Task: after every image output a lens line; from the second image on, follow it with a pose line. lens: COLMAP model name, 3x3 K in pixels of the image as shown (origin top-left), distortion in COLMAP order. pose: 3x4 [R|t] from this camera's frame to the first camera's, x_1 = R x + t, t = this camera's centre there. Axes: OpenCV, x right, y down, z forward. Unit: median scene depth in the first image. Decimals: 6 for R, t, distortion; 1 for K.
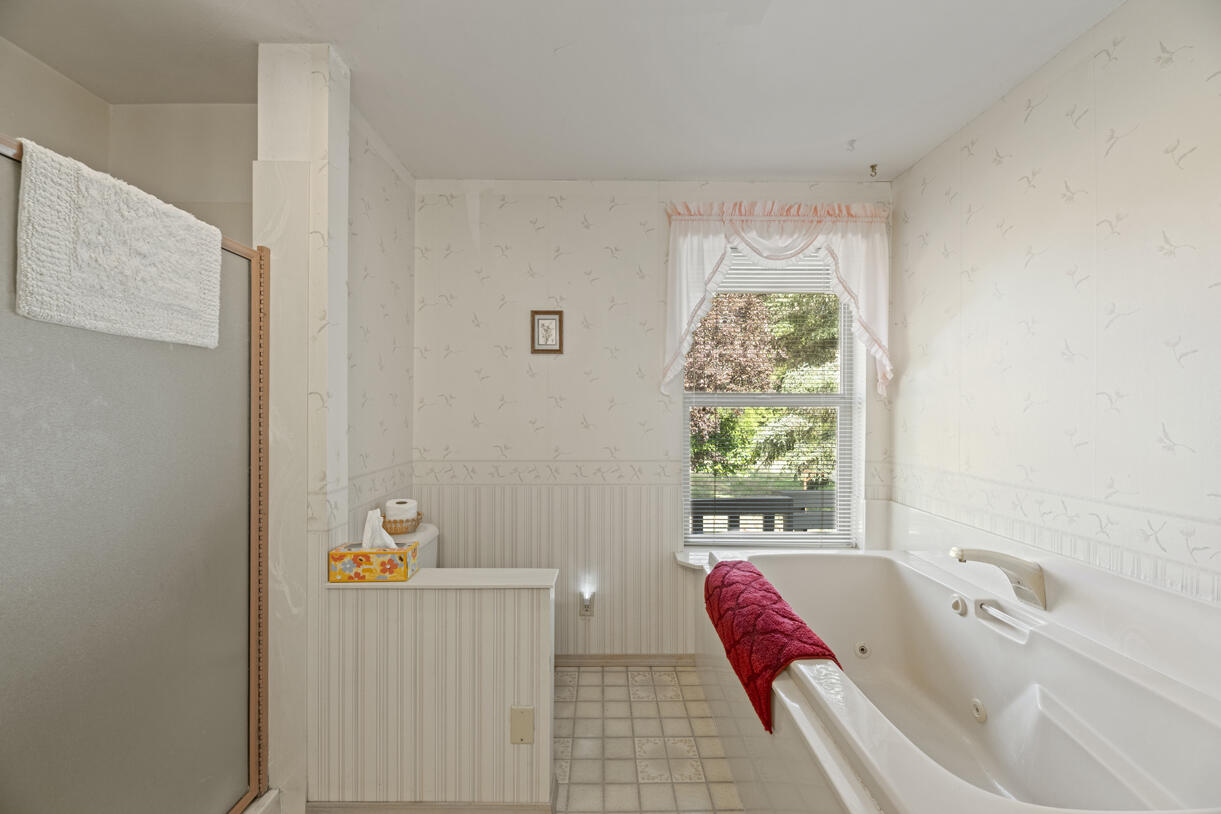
lens RADIAL K [[487.6, 0, 612.7], [0, 487.6, 412.2], [0, 0, 1]] dist [-0.004616, -0.001221]
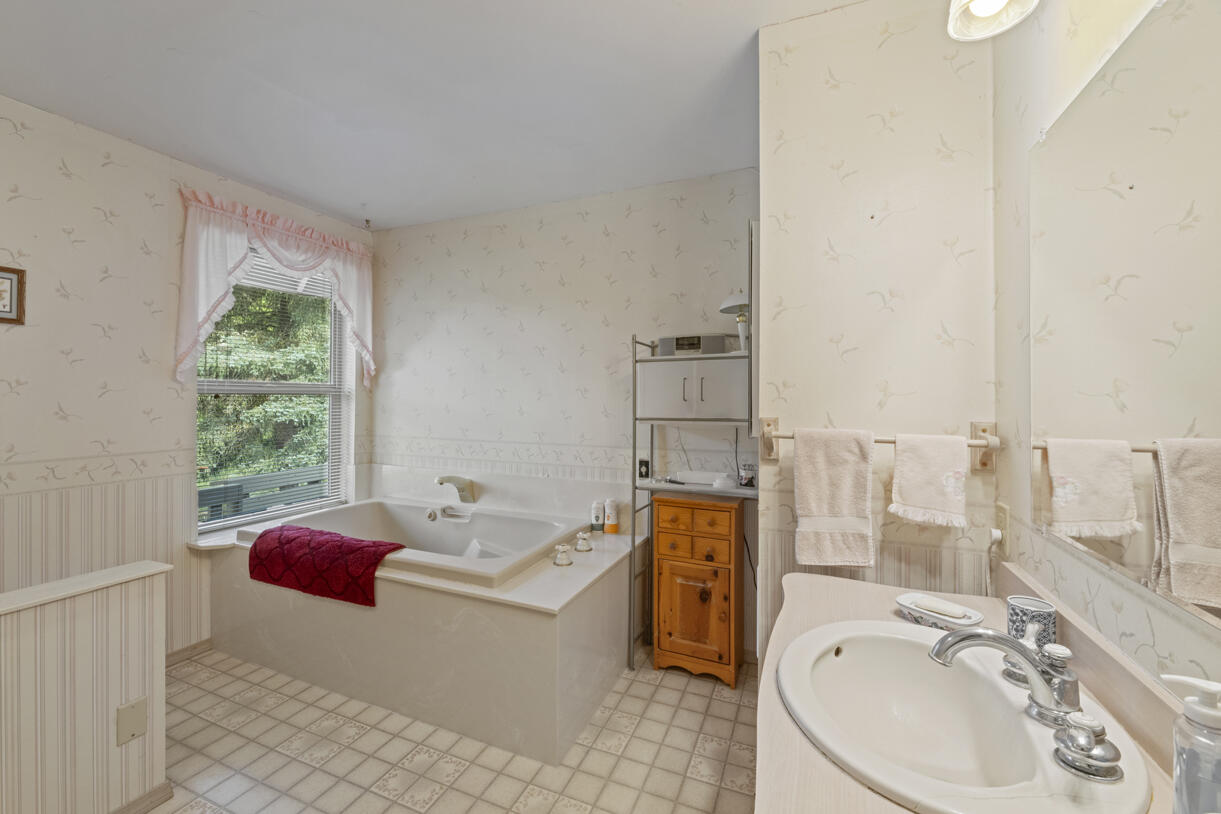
lens RADIAL K [[487.6, 0, 609.3], [0, 487.6, 400.6], [0, 0, 1]] dist [-0.004616, -0.001221]
pose [[0.395595, -0.005201, 0.918410, -0.446459], [-0.000555, 0.999982, 0.005902, -0.004123], [-0.918425, -0.002845, 0.395586, -0.169968]]
